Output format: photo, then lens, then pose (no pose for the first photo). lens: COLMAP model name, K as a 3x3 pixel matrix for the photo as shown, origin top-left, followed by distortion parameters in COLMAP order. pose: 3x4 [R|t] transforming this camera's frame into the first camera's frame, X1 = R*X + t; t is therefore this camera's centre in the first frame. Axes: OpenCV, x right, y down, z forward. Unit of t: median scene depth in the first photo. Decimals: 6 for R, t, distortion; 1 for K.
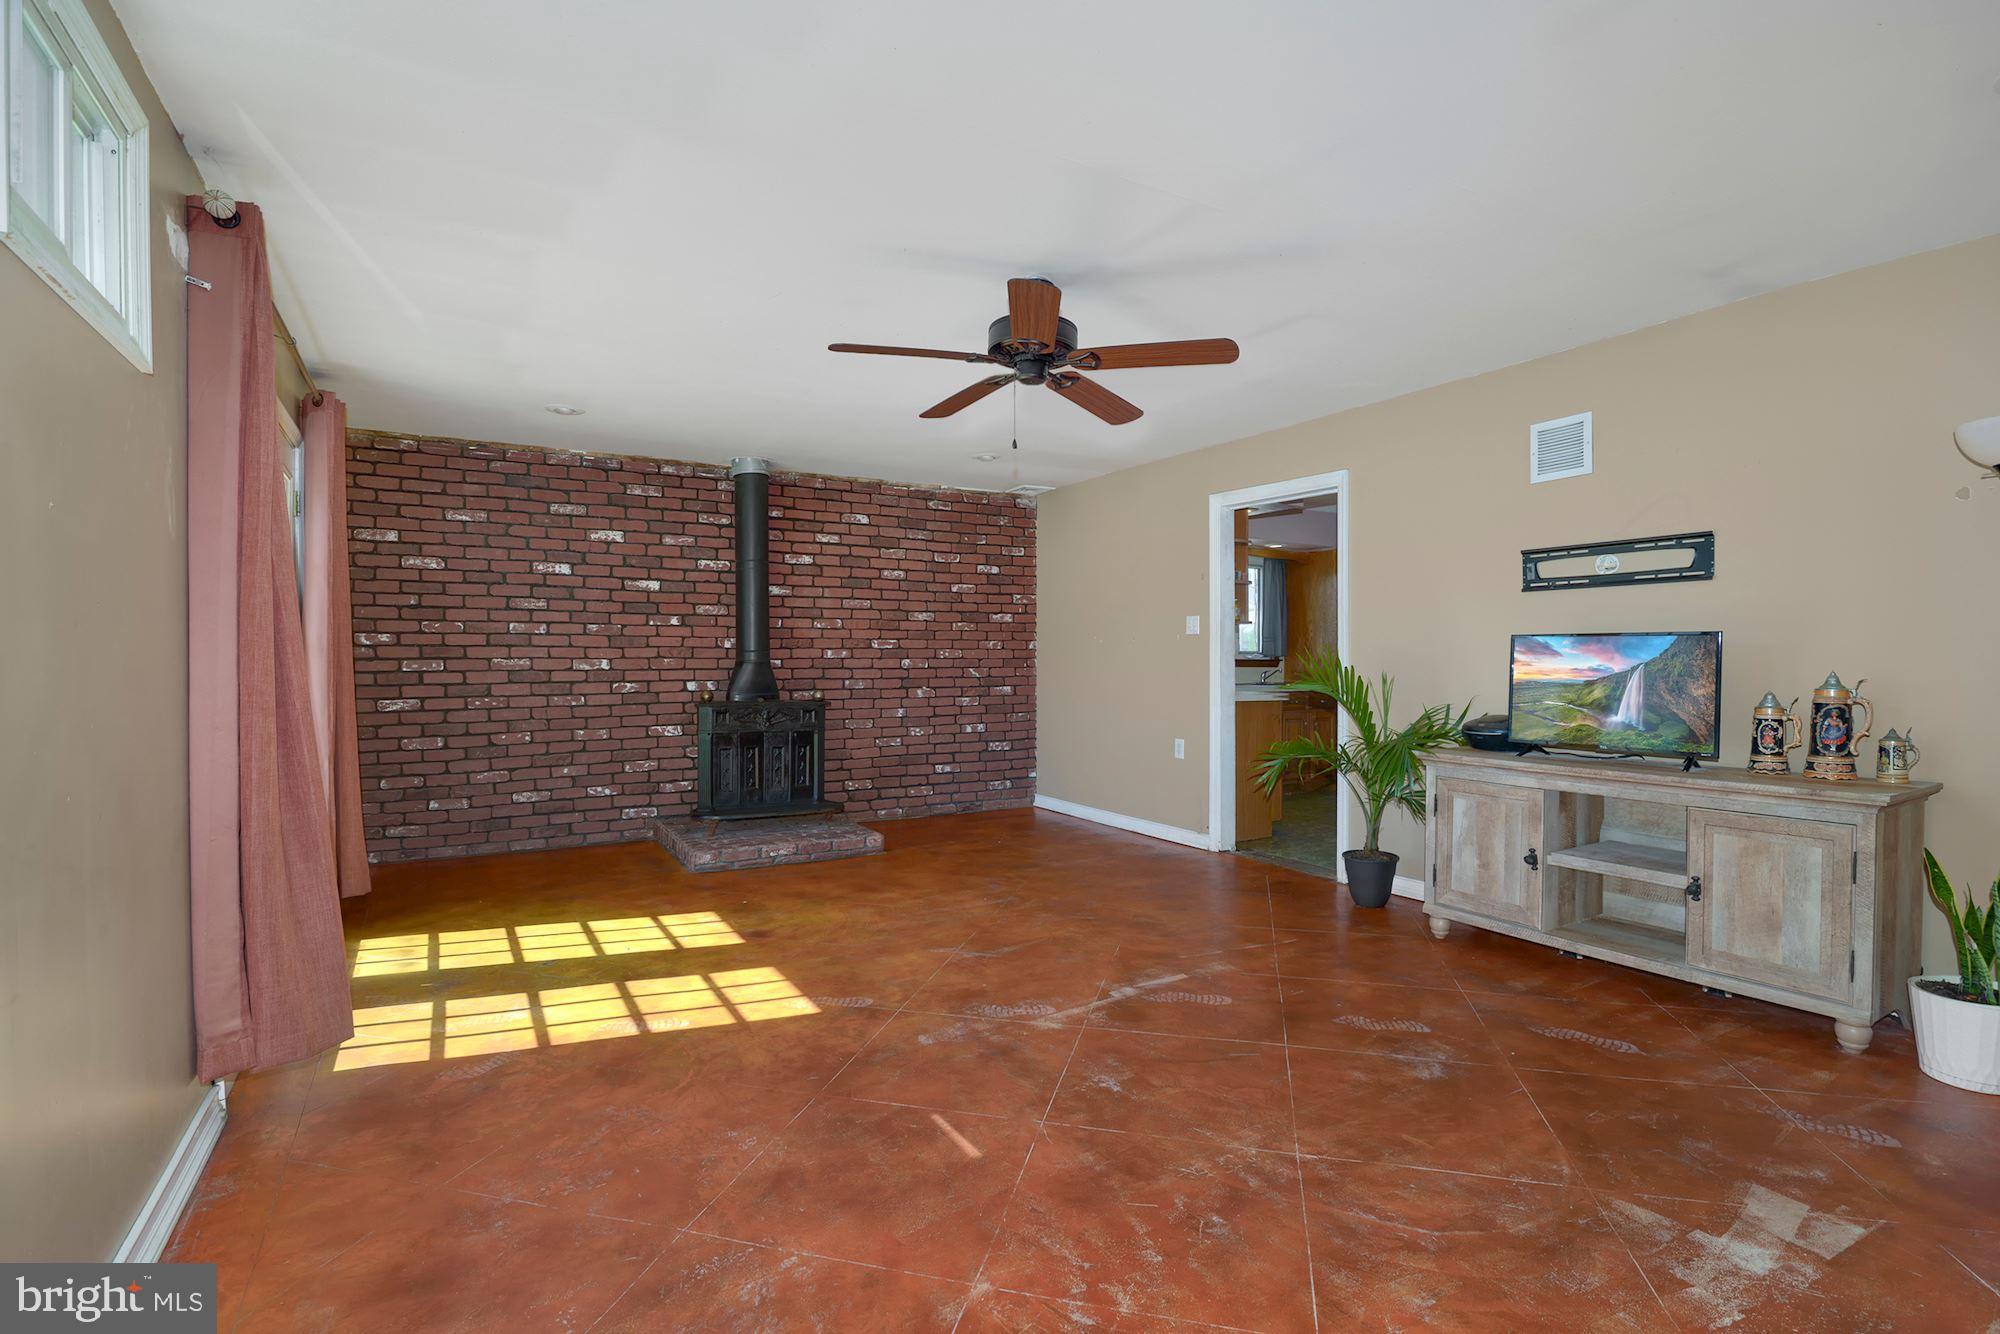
lens RADIAL K [[919.7, 0, 1000.0], [0, 919.7, 667.0], [0, 0, 1]] dist [-0.015265, 0.000003]
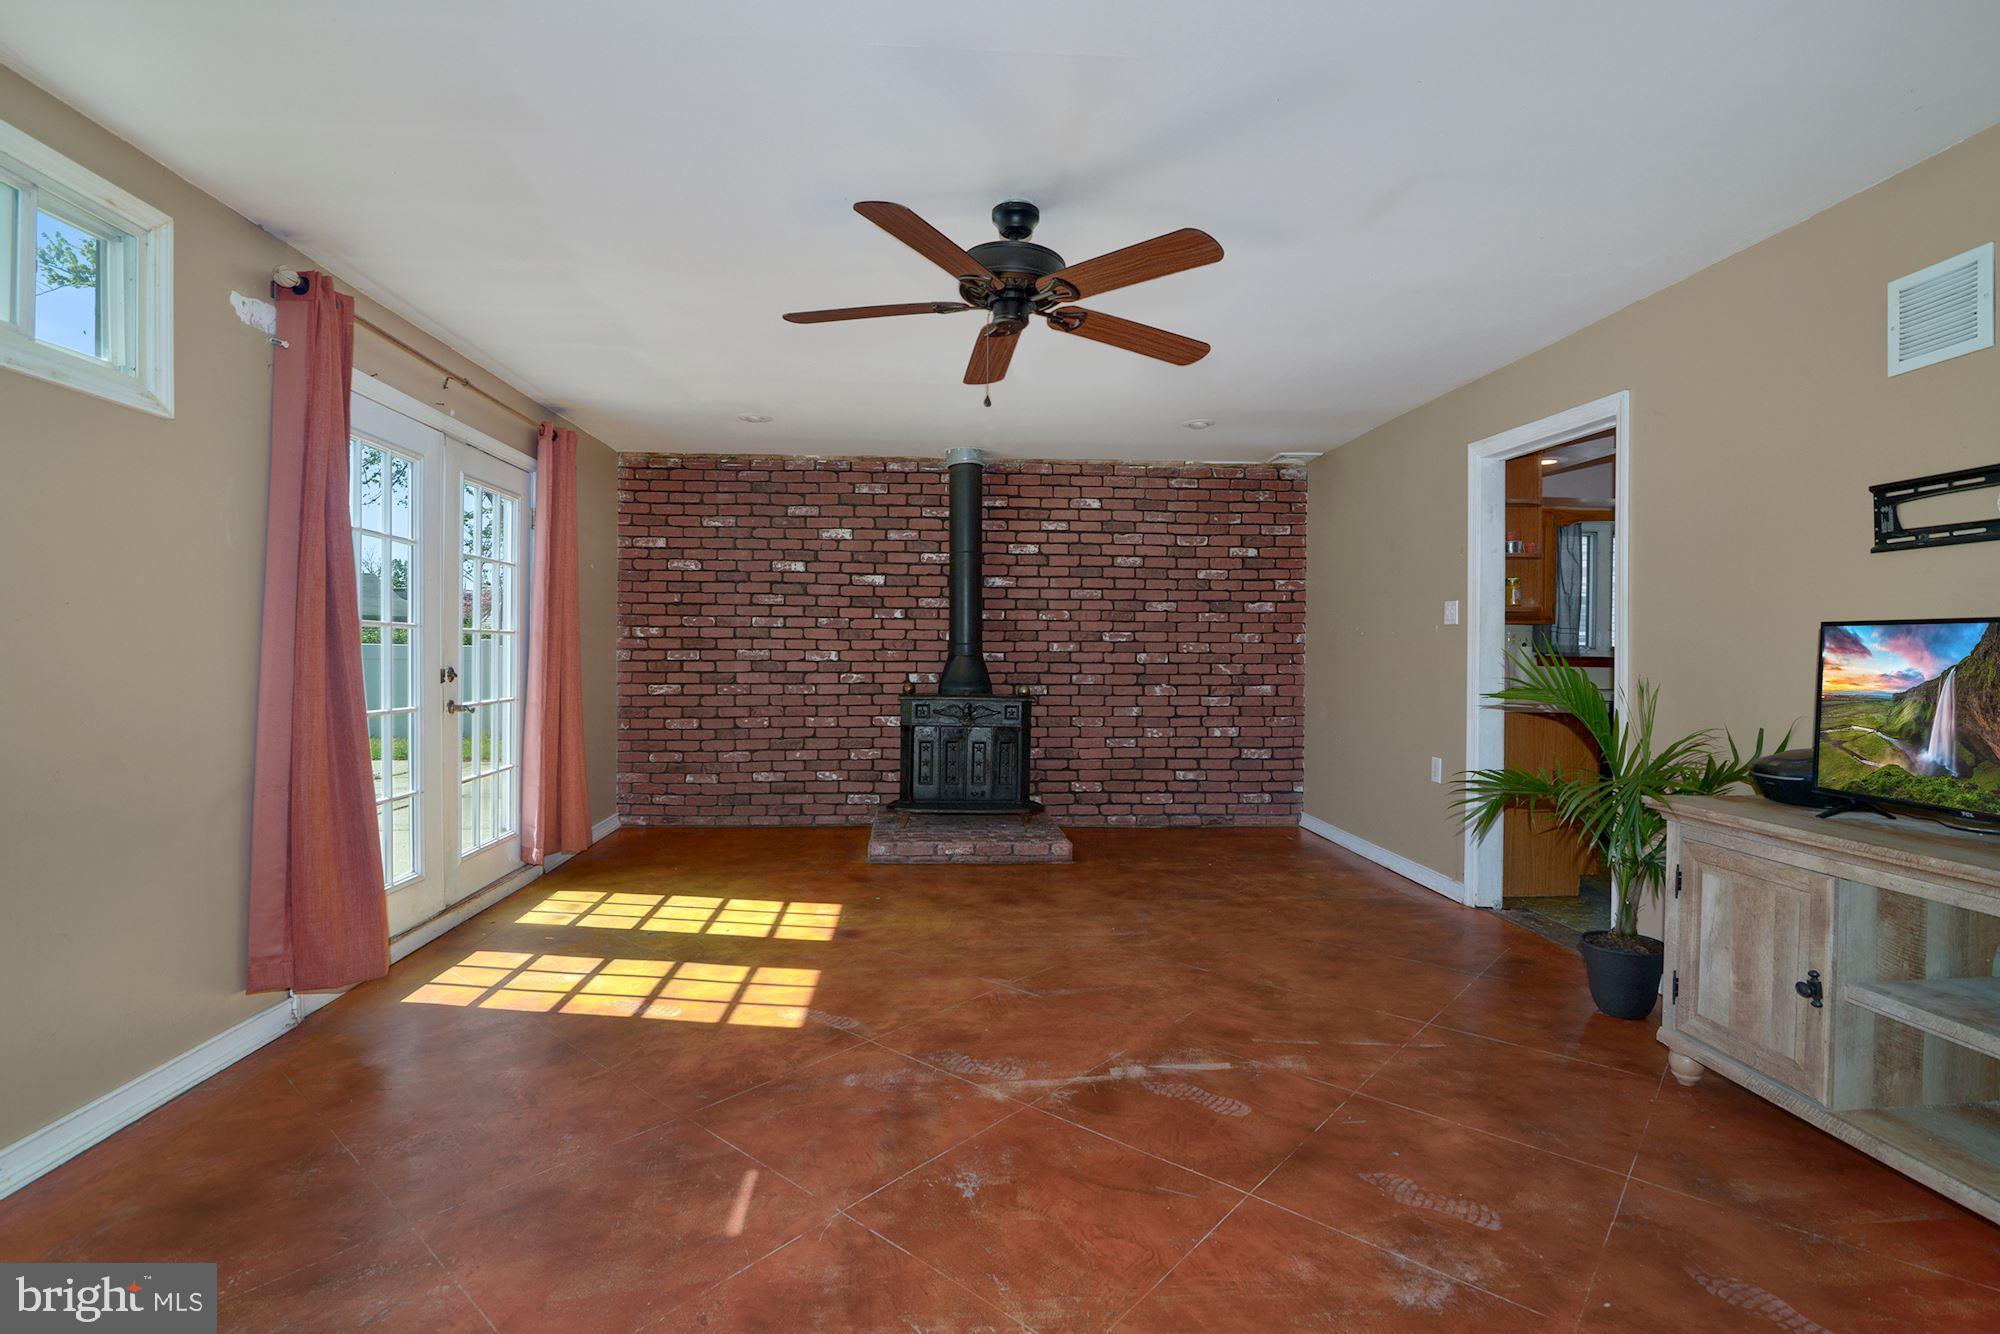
lens RADIAL K [[934.2, 0, 1007.9], [0, 934.2, 653.5], [0, 0, 1]] dist [-0.015248, -0.000062]
pose [[0.897109, 0.008457, -0.441729, 0.251420], [-0.011874, 0.999917, -0.004972, -0.002914], [0.441650, 0.009705, 0.897135, 0.141204]]
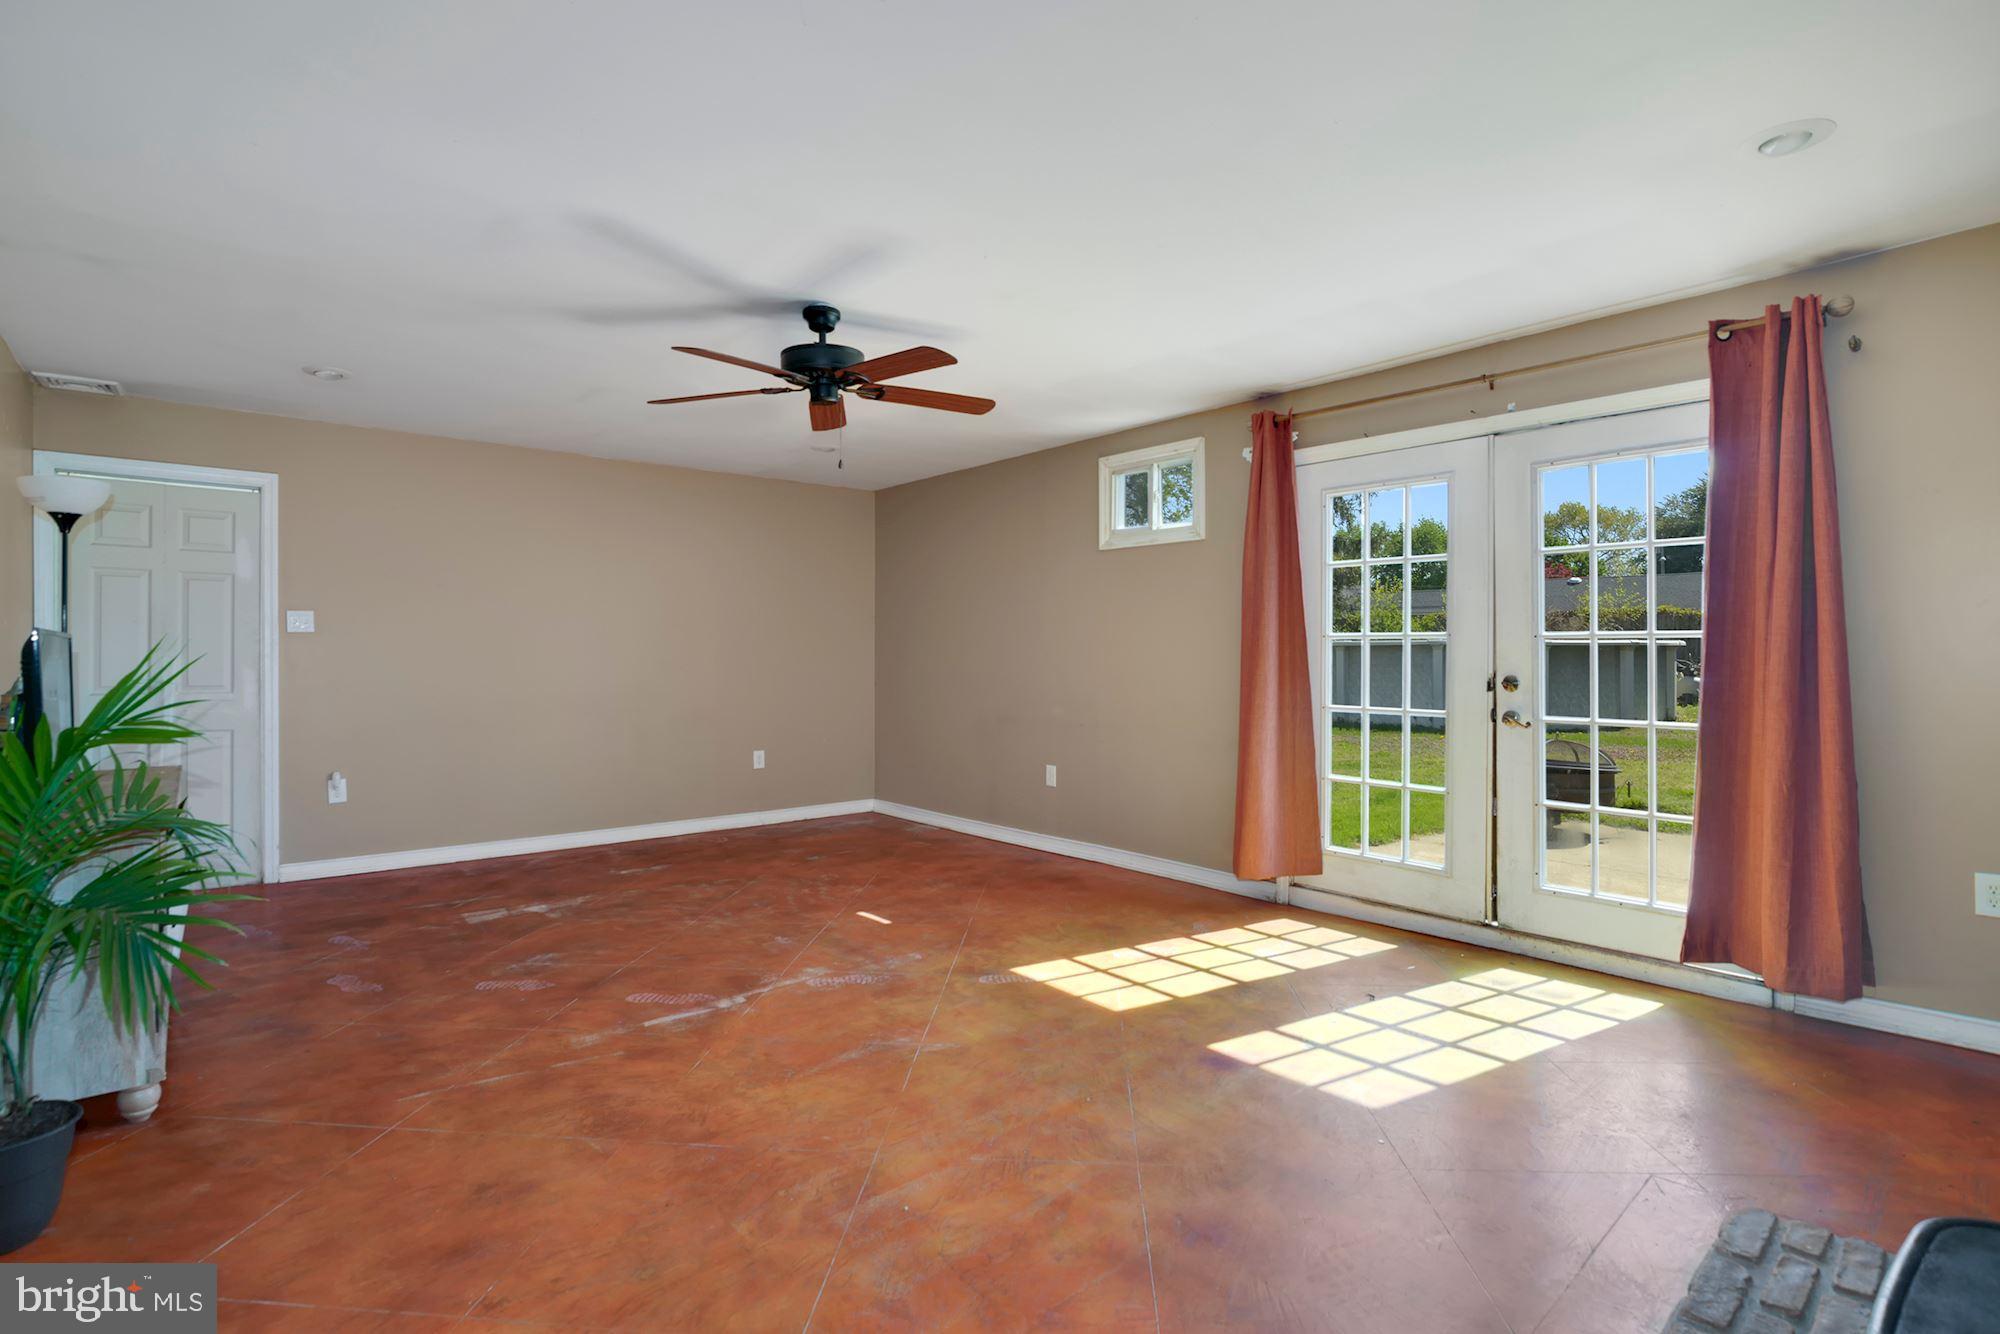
lens RADIAL K [[934.2, 0, 1007.9], [0, 934.2, 653.5], [0, 0, 1]] dist [-0.015248, -0.000062]
pose [[-0.983789, 0.004234, -0.179279, 0.012852], [0.001992, 0.999918, 0.012684, -0.018152], [0.179318, 0.012121, -0.983716, 1.283856]]
